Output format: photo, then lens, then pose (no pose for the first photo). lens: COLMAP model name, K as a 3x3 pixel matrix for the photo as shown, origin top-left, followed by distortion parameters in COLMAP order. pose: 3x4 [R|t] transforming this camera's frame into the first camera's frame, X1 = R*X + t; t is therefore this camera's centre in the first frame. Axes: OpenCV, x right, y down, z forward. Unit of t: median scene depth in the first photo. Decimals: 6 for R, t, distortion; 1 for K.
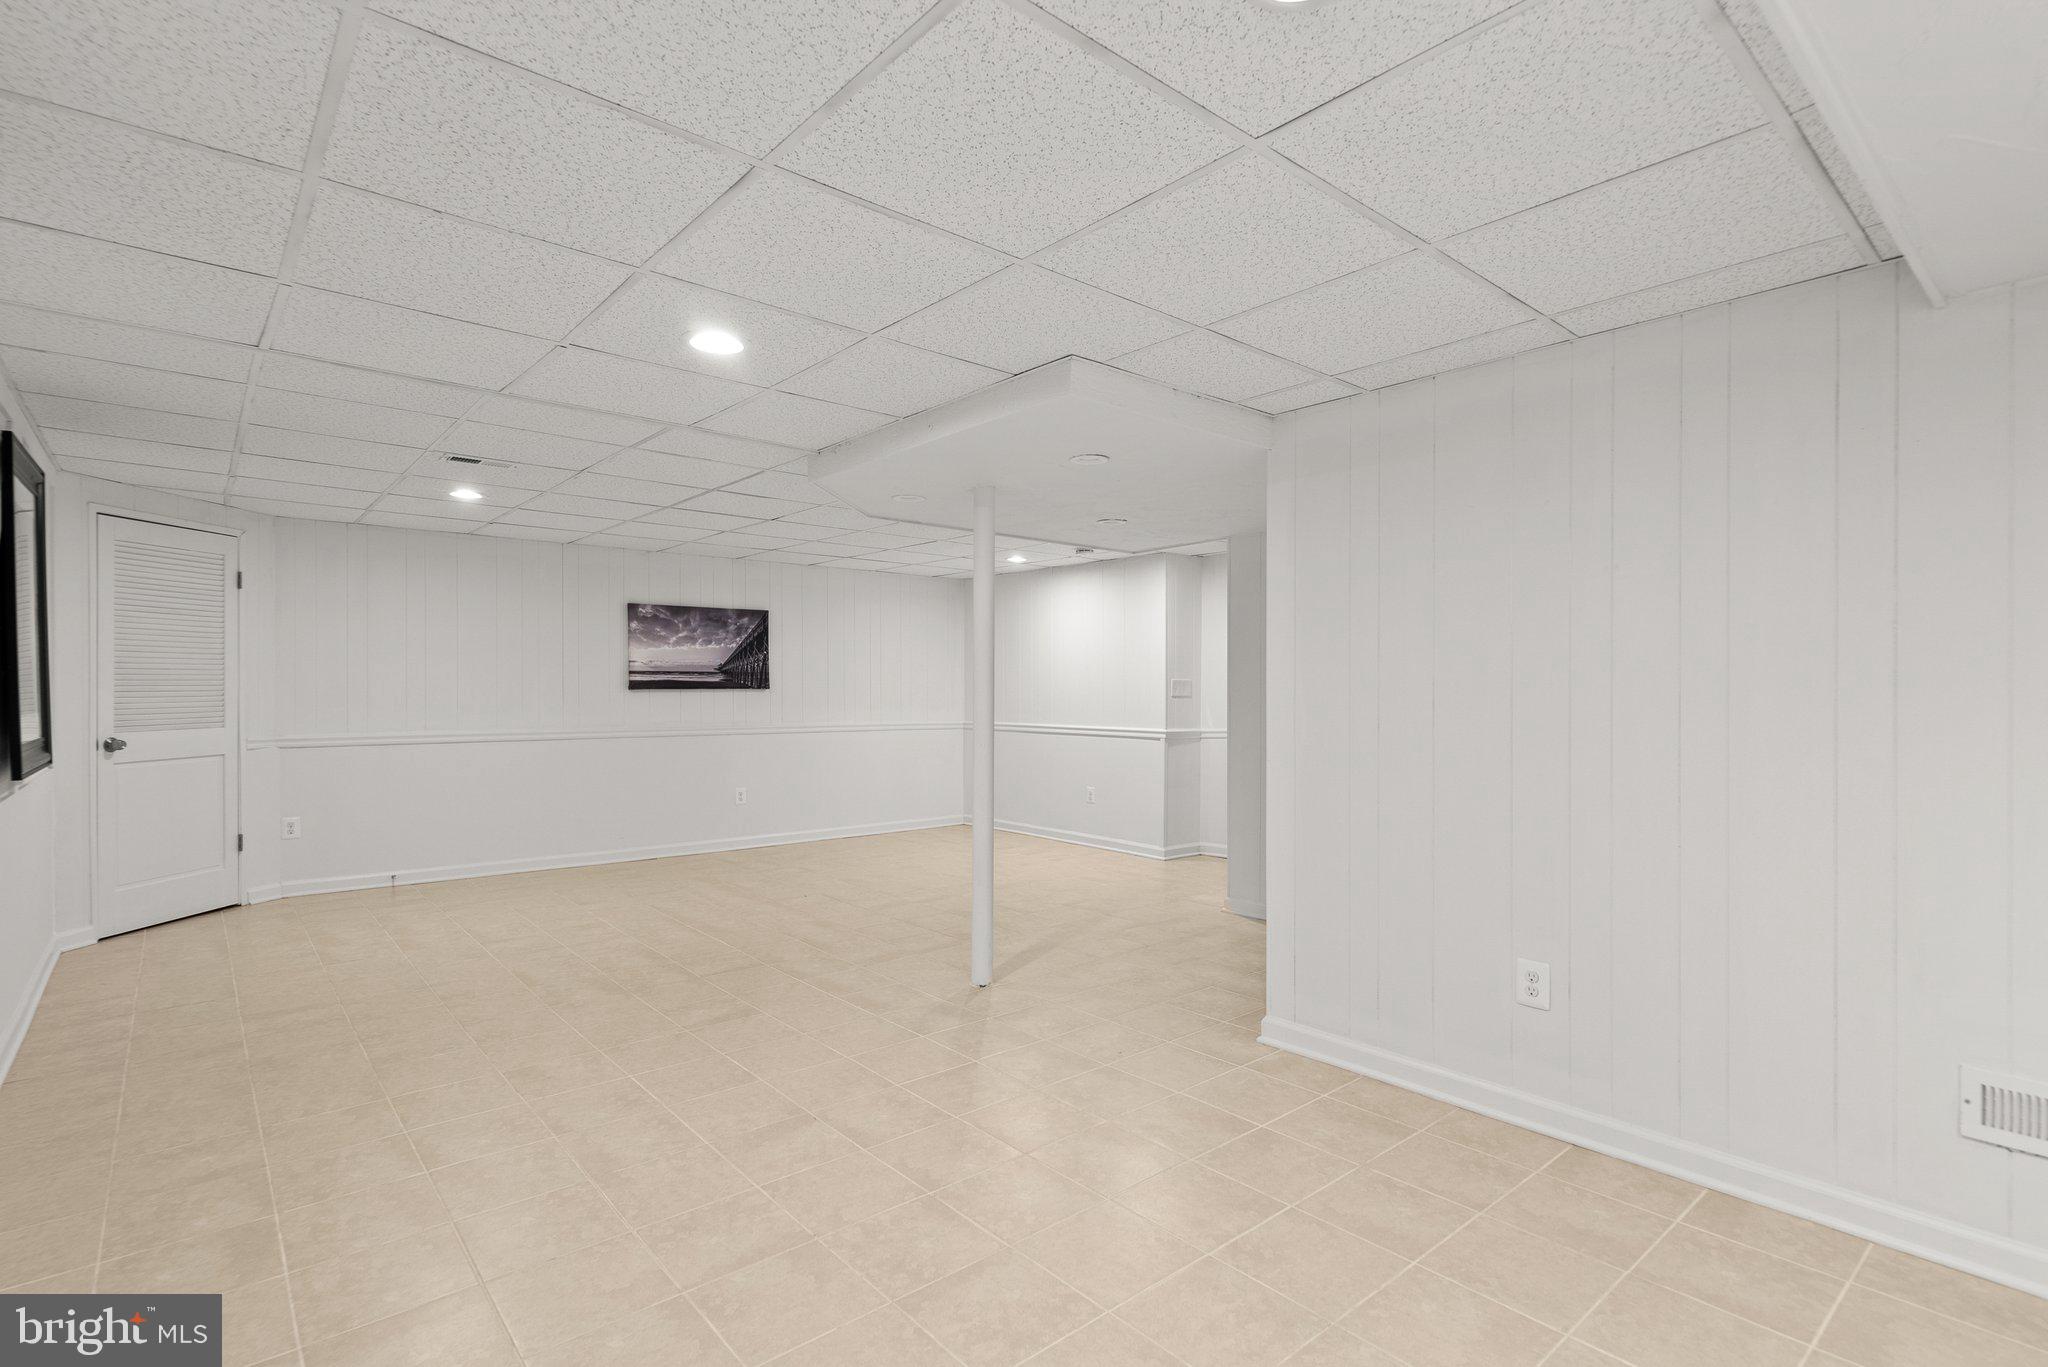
lens RADIAL K [[988.3, 0, 1019.6], [0, 988.3, 688.6], [0, 0, 1]] dist [0.000009, 0.000363]
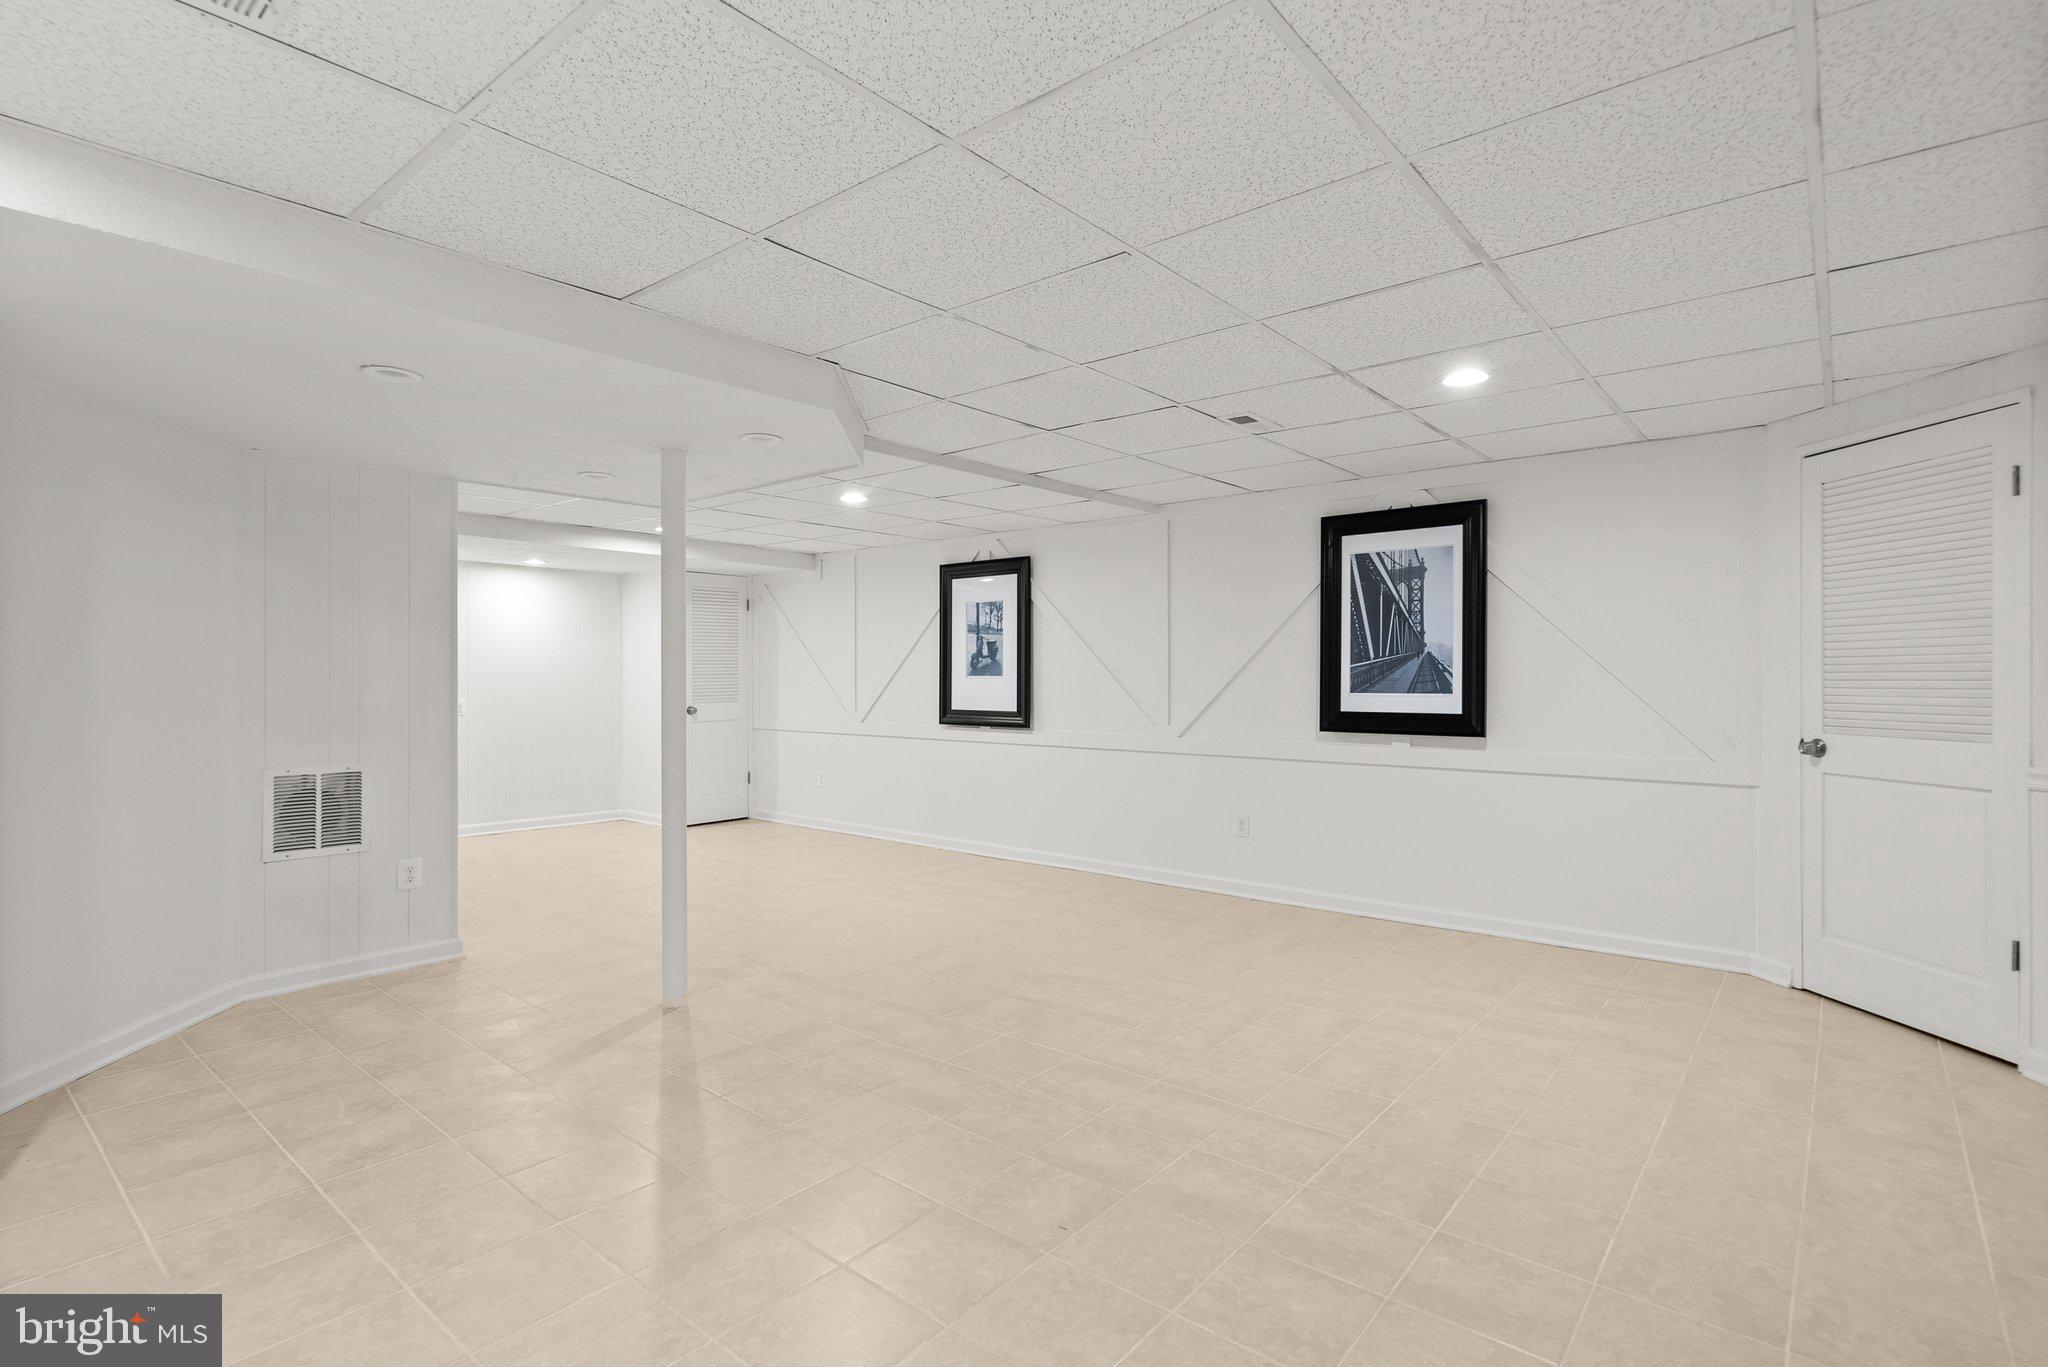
lens RADIAL K [[988.3, 0, 1019.1], [0, 988.3, 679.2], [0, 0, 1]] dist [0.000009, 0.000363]
pose [[-0.986569, 0.000837, -0.163342, -0.203118], [0.000062, 0.999989, 0.004749, -0.001201], [0.163344, 0.004675, -0.986558, 1.962796]]
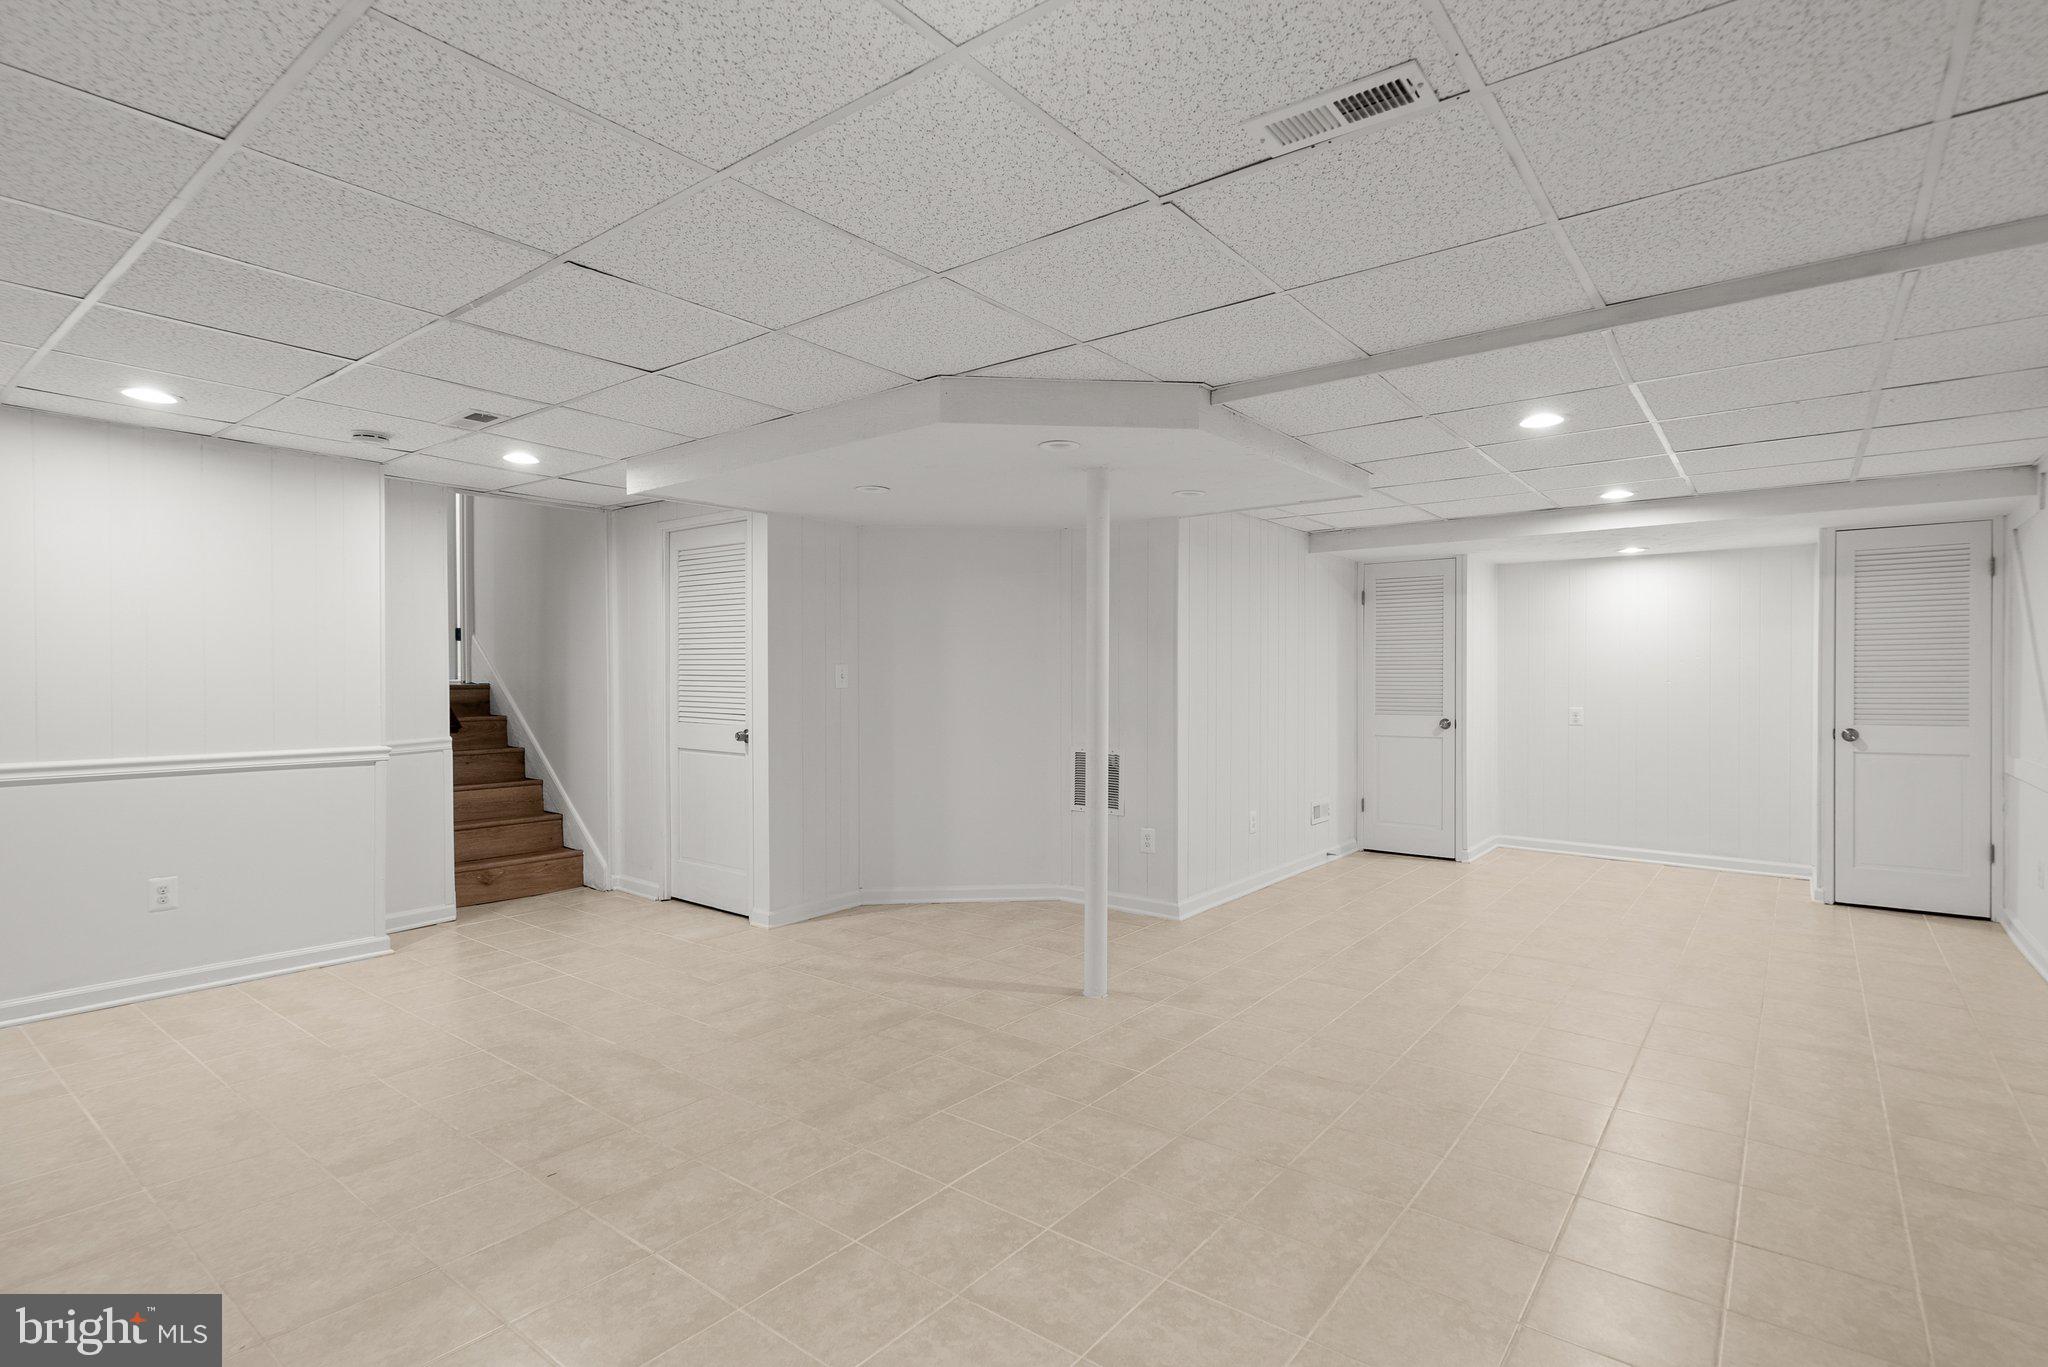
lens RADIAL K [[988.3, 0, 1020.2], [0, 988.3, 684.0], [0, 0, 1]] dist [0.000009, 0.000363]
pose [[-0.198707, -0.003297, 0.980053, -0.963657], [-0.001141, 0.999994, 0.003133, -0.001465], [-0.980058, -0.000496, -0.198710, 1.274337]]
